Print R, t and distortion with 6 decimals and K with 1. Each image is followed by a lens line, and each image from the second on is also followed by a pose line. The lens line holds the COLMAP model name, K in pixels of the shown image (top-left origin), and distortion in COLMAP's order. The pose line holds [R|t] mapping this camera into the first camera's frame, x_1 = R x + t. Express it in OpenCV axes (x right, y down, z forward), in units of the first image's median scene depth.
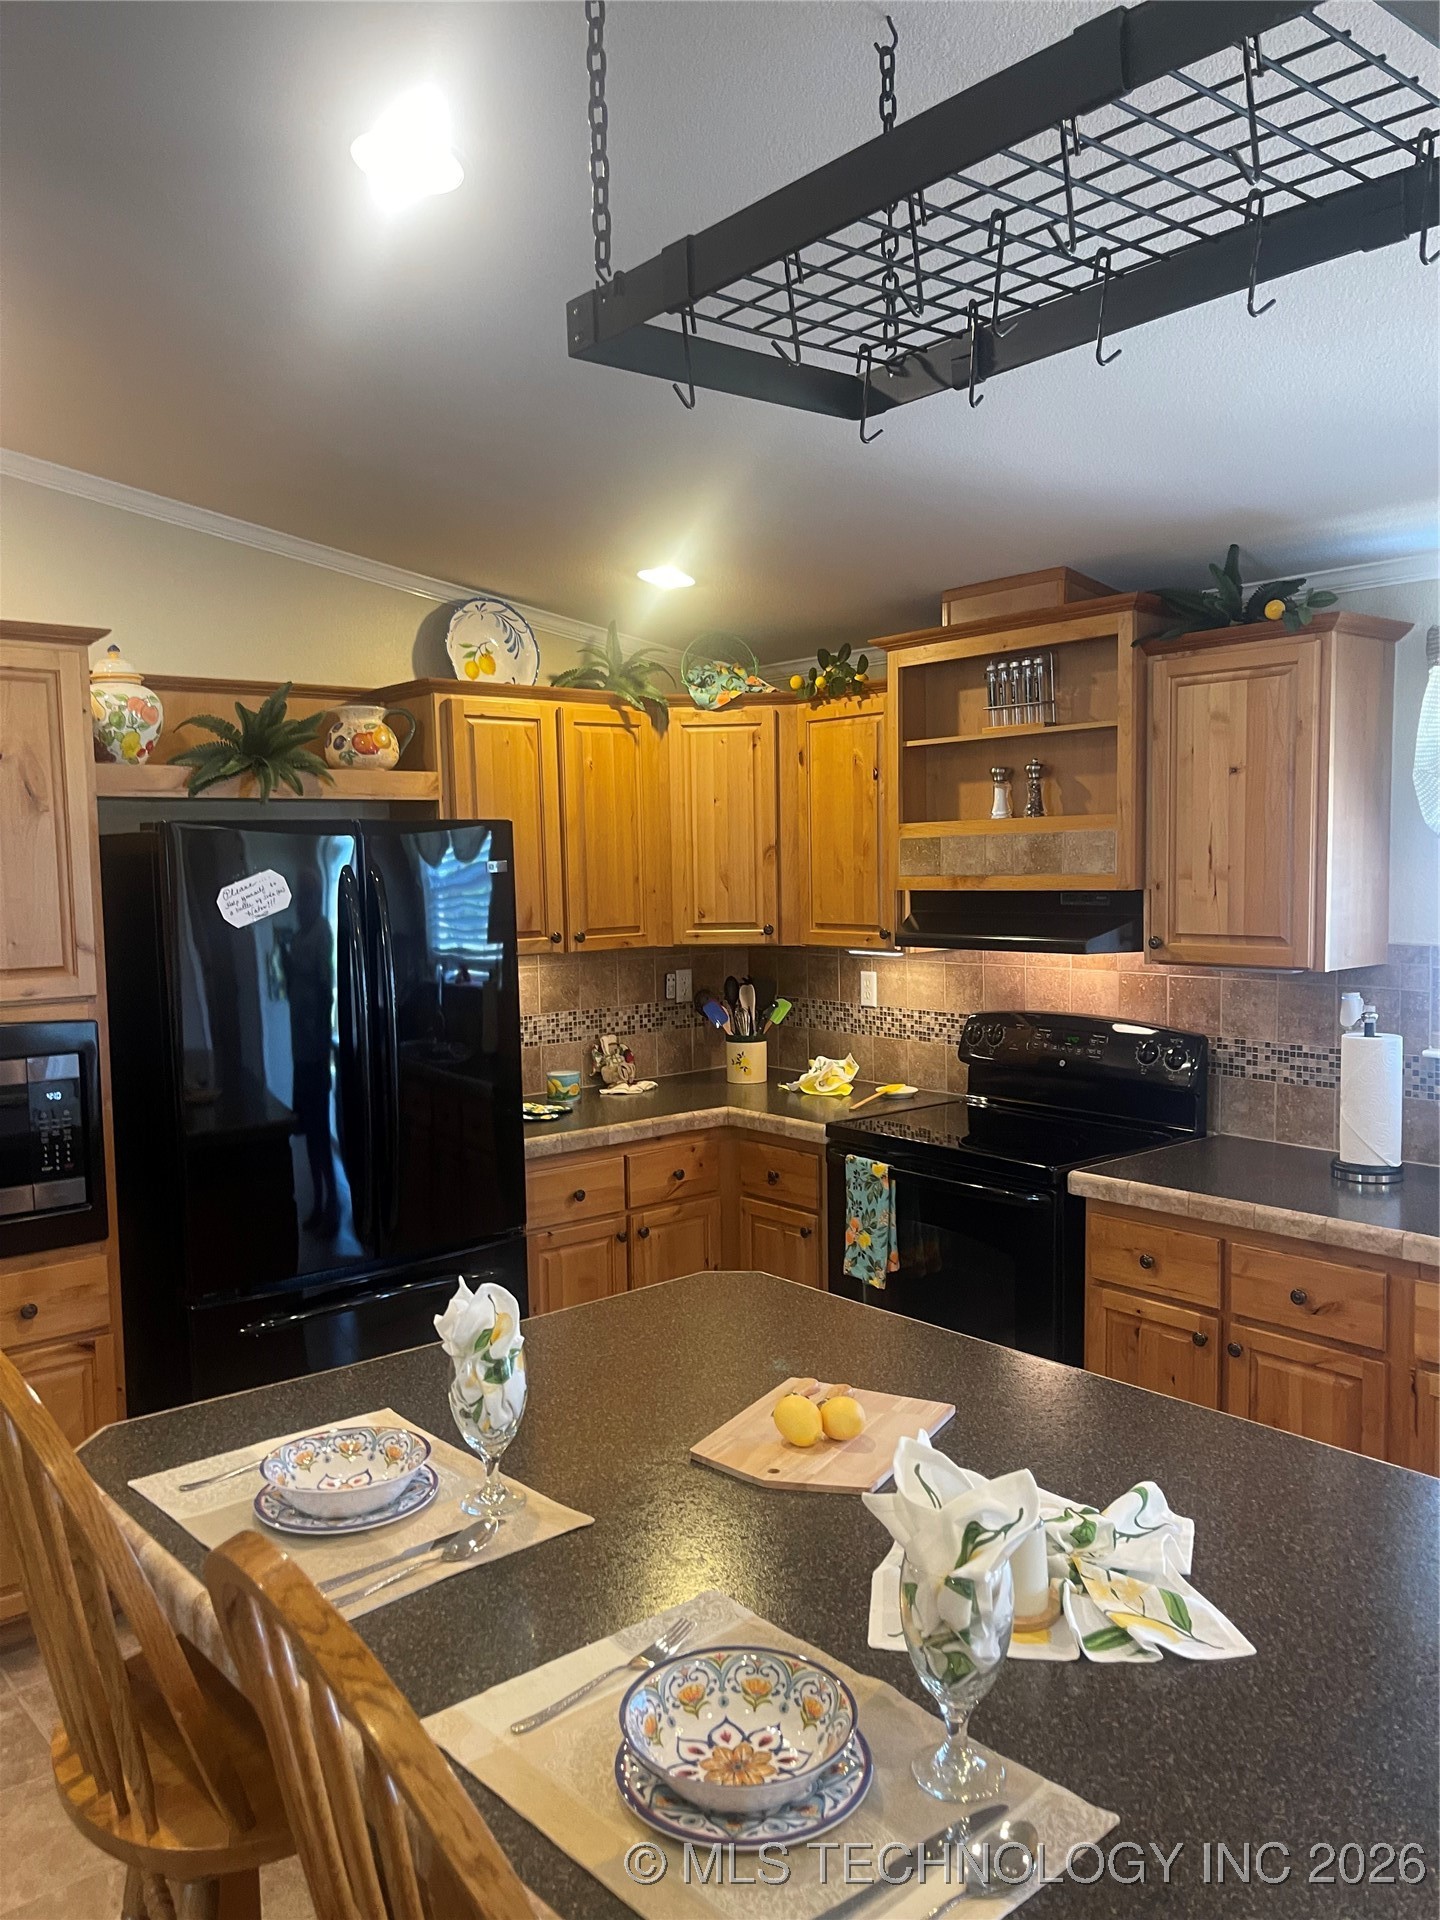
lens RADIAL K [[1476.0, 0, 727.9], [0, 1476.0, 969.7], [0, 0, 1]] dist [0.047551, -0.017215]
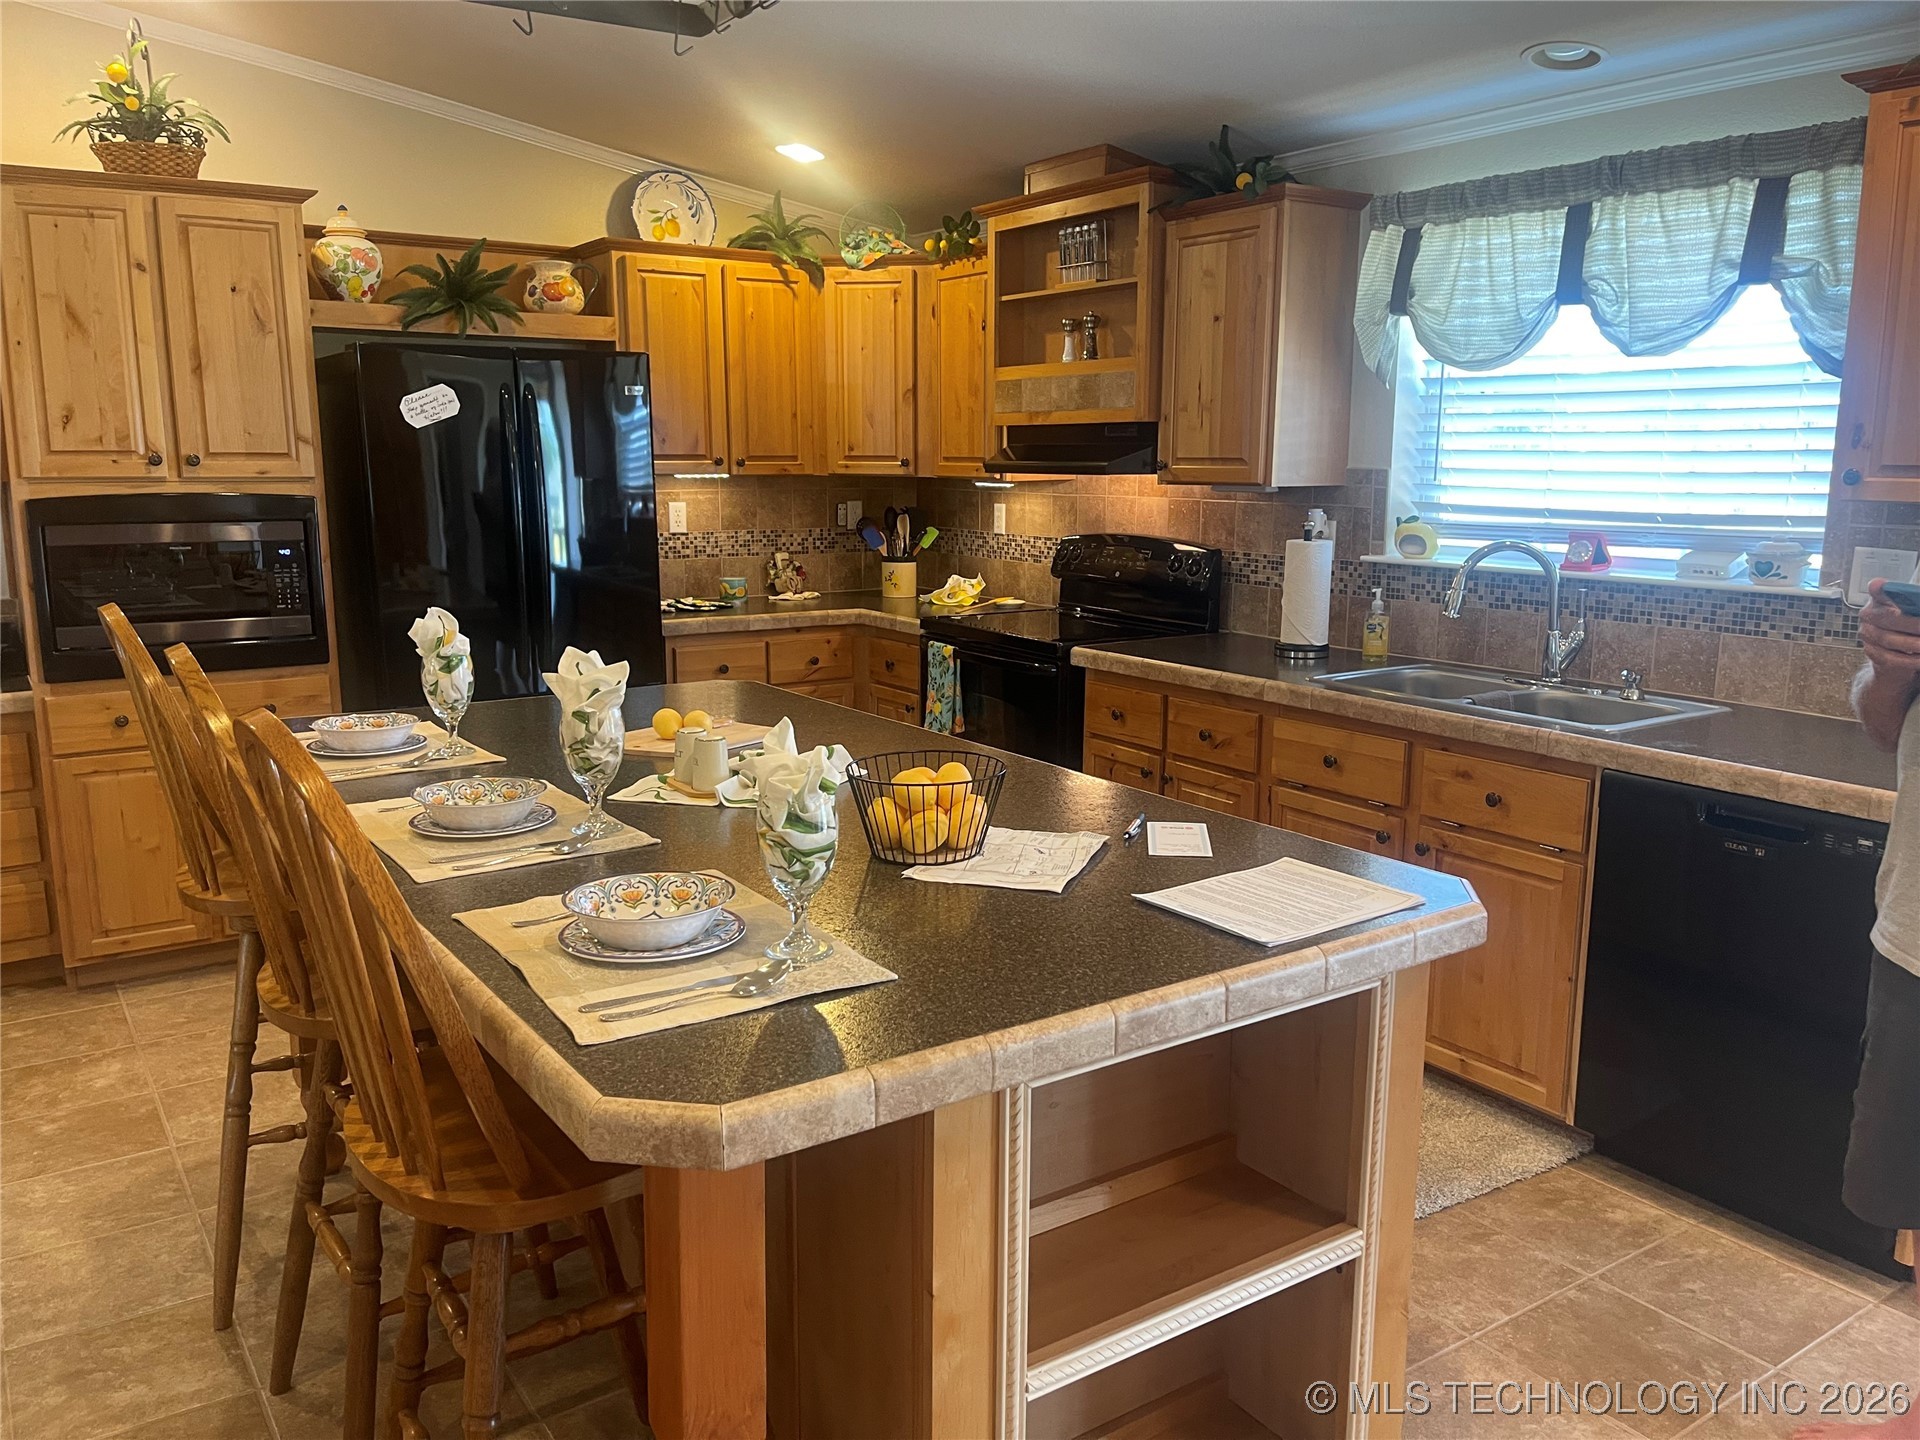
lens RADIAL K [[1476.0, 0, 951.6], [0, 1476.0, 719.1], [0, 0, 1]] dist [0.047551, -0.017215]
pose [[0.993968, 0.040445, -0.101938, 0.231240], [-0.029477, 0.993833, 0.106893, 0.059465], [0.105633, -0.103244, 0.989031, -0.223553]]
